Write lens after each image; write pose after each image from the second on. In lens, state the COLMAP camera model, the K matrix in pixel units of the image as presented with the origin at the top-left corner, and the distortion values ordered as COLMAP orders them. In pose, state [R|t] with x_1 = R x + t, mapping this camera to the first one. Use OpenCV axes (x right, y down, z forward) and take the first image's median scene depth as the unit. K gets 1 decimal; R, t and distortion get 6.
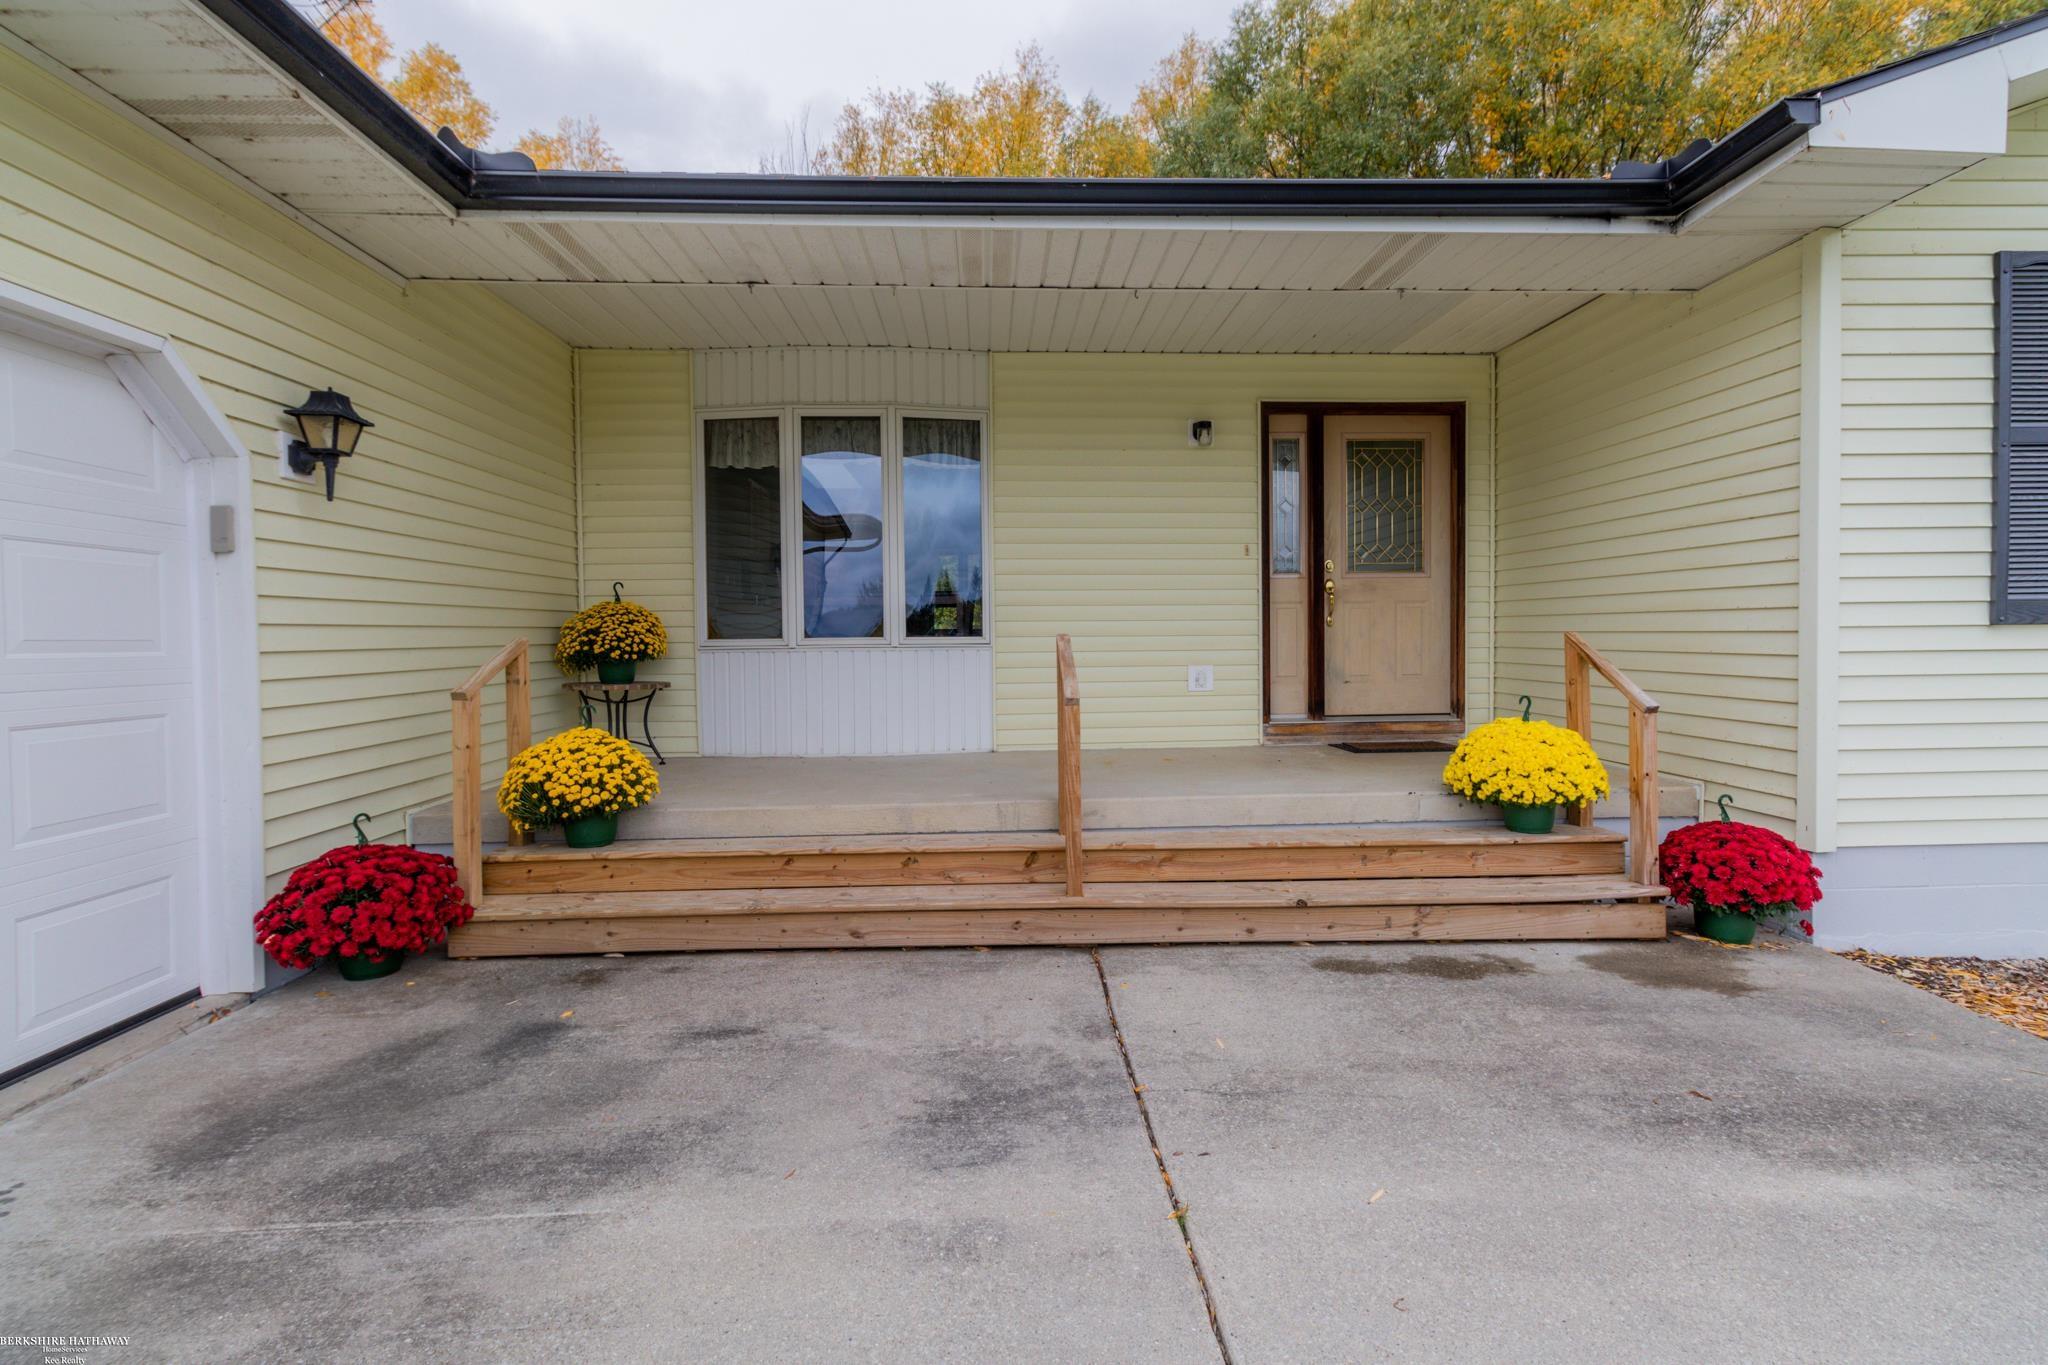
lens RADIAL K [[948.7, 0, 1017.4], [0, 948.7, 664.6], [0, 0, 1]] dist [0.003984, 0.000727]
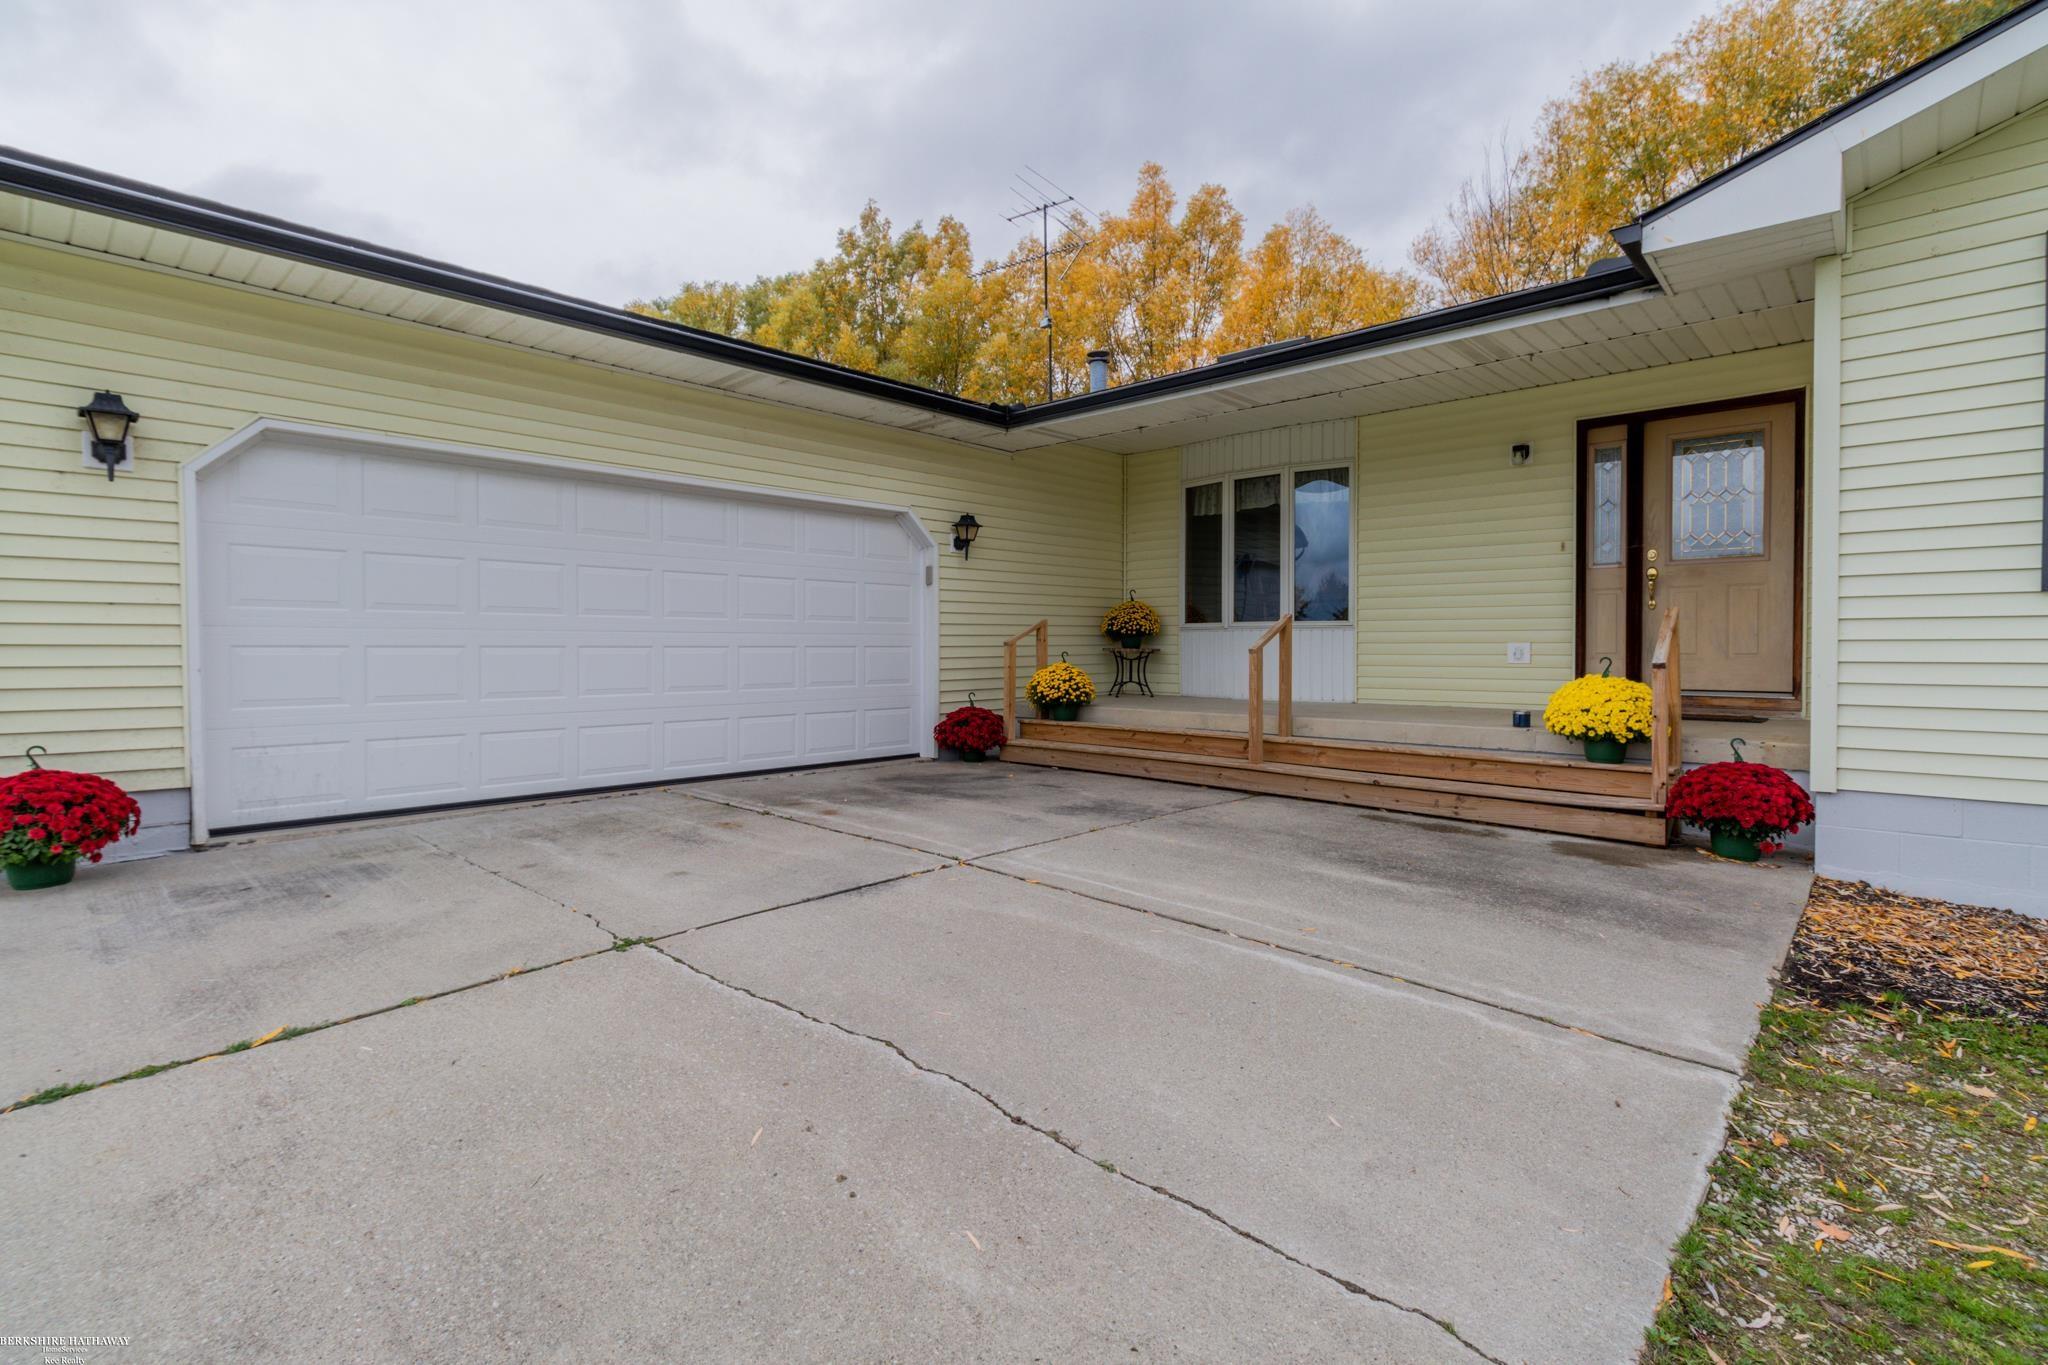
lens RADIAL K [[948.7, 0, 1026.7], [0, 948.7, 673.1], [0, 0, 1]] dist [0.003984, 0.000727]
pose [[0.700216, 0.031173, -0.713251, 0.957203], [-0.028188, 0.999474, 0.016010, 0.059111], [0.713375, 0.008894, 0.700726, -0.487906]]
